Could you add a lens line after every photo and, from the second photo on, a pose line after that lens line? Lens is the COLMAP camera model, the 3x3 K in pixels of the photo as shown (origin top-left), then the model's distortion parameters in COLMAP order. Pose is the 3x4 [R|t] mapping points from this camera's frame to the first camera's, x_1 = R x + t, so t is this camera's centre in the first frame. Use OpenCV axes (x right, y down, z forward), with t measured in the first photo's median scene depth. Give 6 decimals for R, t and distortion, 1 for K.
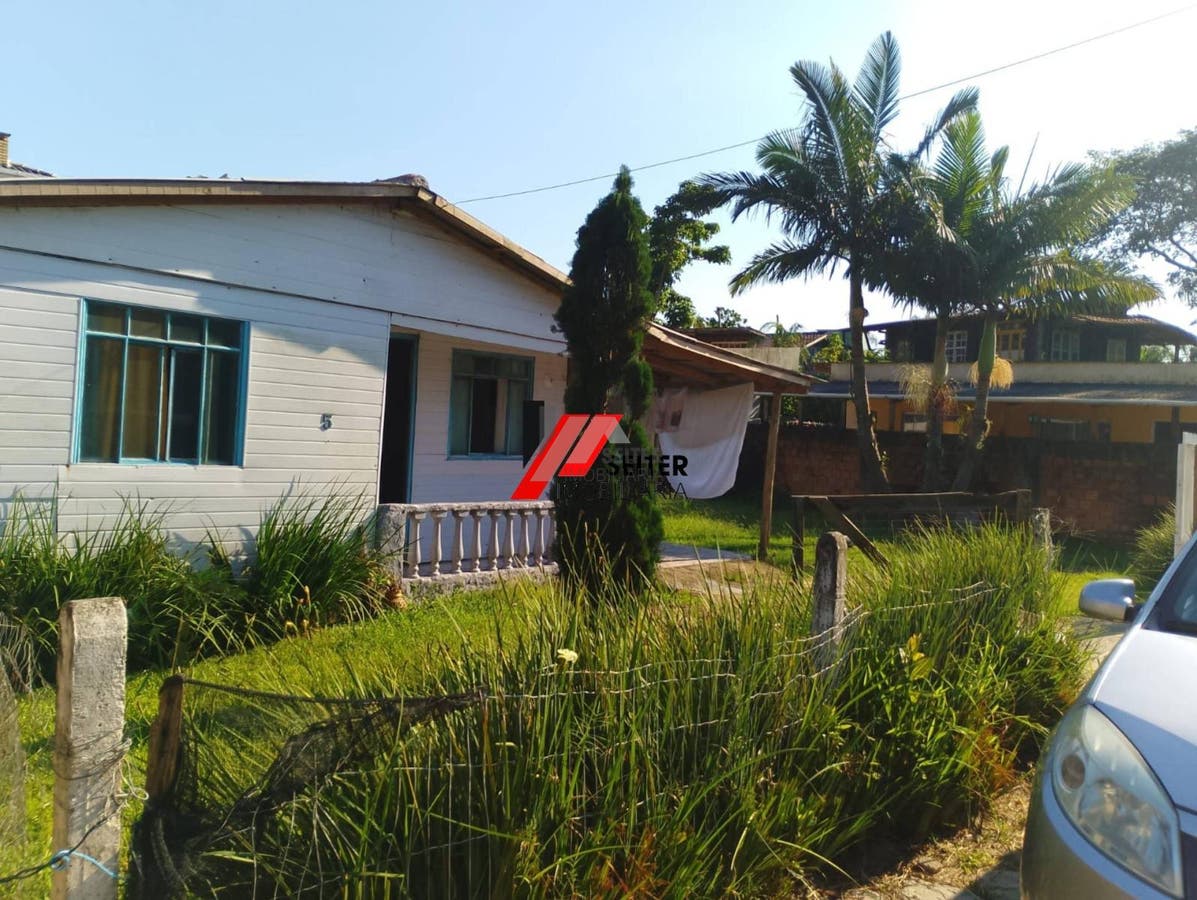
lens RADIAL K [[952.1, 0, 598.5], [0, 952.1, 450.0], [0, 0, 1]] dist [0.013973, -0.035917]
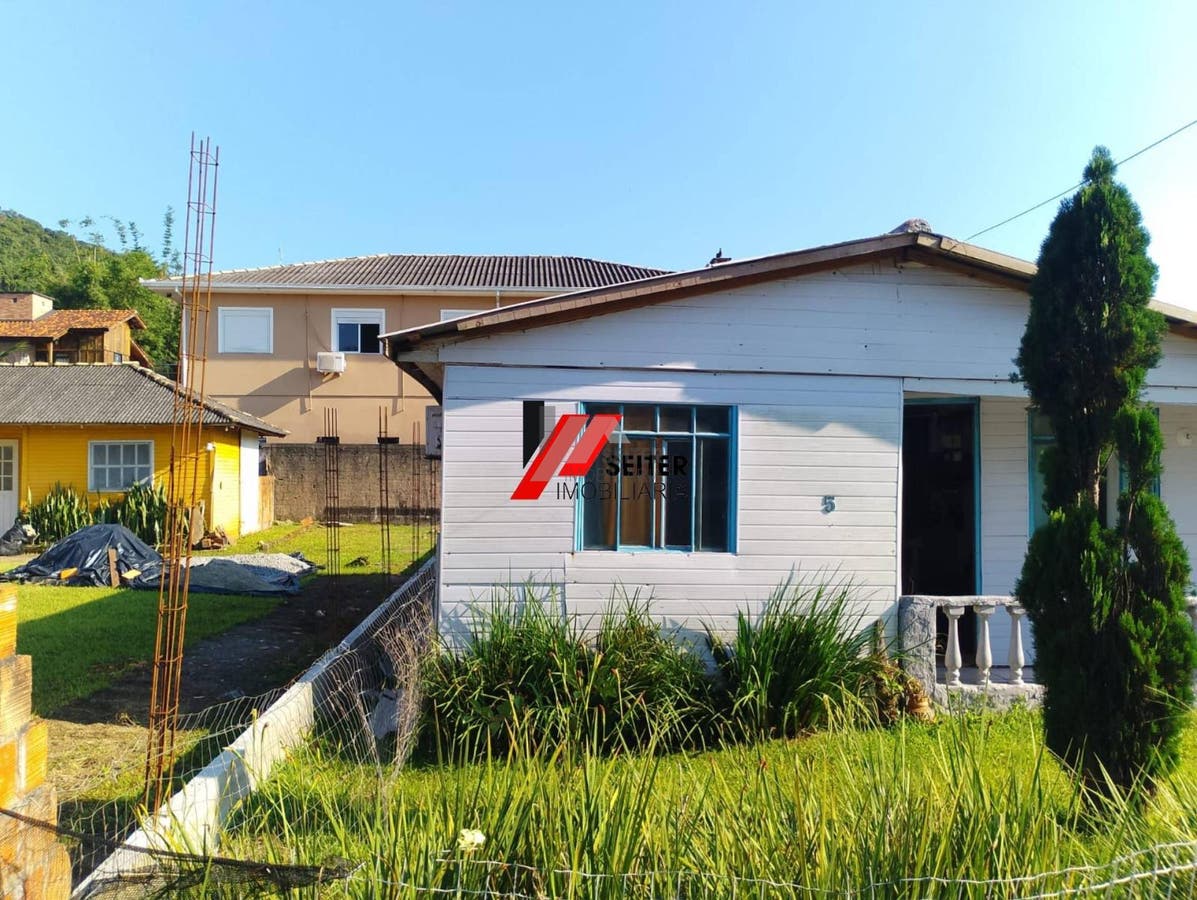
lens RADIAL K [[964.0, 0, 593.3], [0, 964.0, 447.7], [0, 0, 1]] dist [0.039483, -0.079119]
pose [[0.734989, -0.071196, -0.674331, 0.180911], [0.017113, 0.996103, -0.086516, -0.006938], [0.677863, 0.052049, 0.733344, 0.156284]]
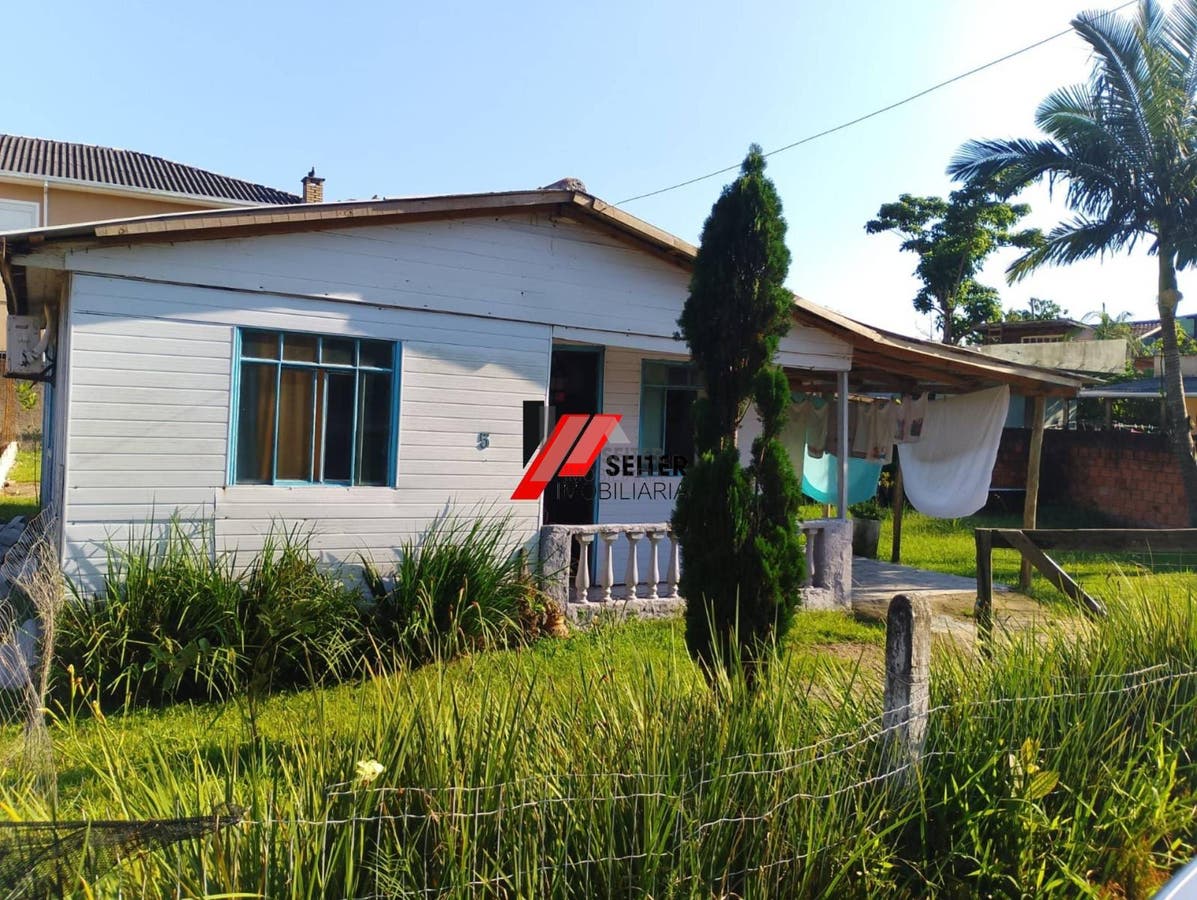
lens RADIAL K [[964.0, 0, 593.3], [0, 964.0, 447.7], [0, 0, 1]] dist [0.039483, -0.079119]
pose [[0.952540, -0.008291, -0.304299, 0.120773], [0.005240, 0.999928, -0.010841, -0.011119], [0.304367, 0.008732, 0.952515, 0.095375]]
